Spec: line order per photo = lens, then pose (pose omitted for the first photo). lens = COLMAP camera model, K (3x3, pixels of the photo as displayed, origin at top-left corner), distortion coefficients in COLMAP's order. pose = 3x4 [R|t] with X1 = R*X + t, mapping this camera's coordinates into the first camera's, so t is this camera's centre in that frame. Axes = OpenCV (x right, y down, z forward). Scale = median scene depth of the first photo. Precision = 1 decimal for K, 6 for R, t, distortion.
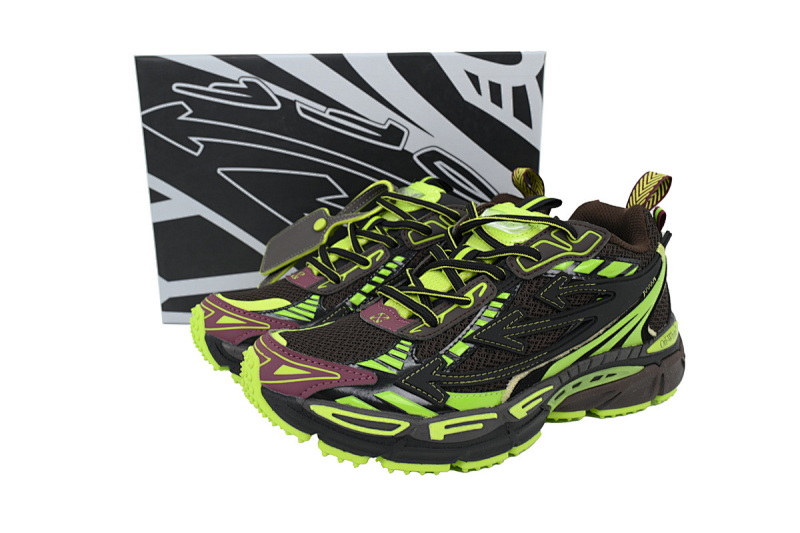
lens RADIAL K [[658.6, 0, 398.2], [0, 658.6, 271.2], [0, 0, 1]] dist [0.009054, 0.006386]
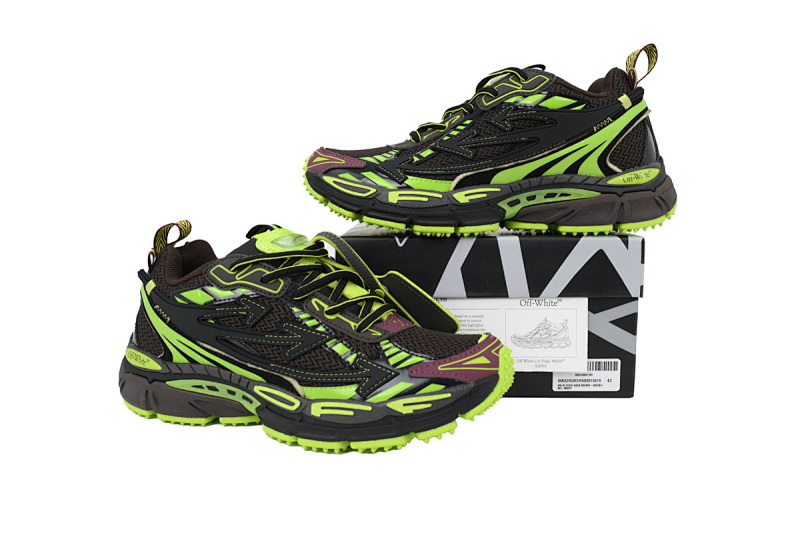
lens RADIAL K [[658.6, 0, 397.0], [0, 658.6, 269.4], [0, 0, 1]] dist [0.009054, 0.006386]
pose [[0.853357, 0.057537, -0.518142, 0.773537], [-0.119961, 0.988892, -0.087759, 0.487126], [0.507337, 0.137047, 0.850780, -0.225346]]
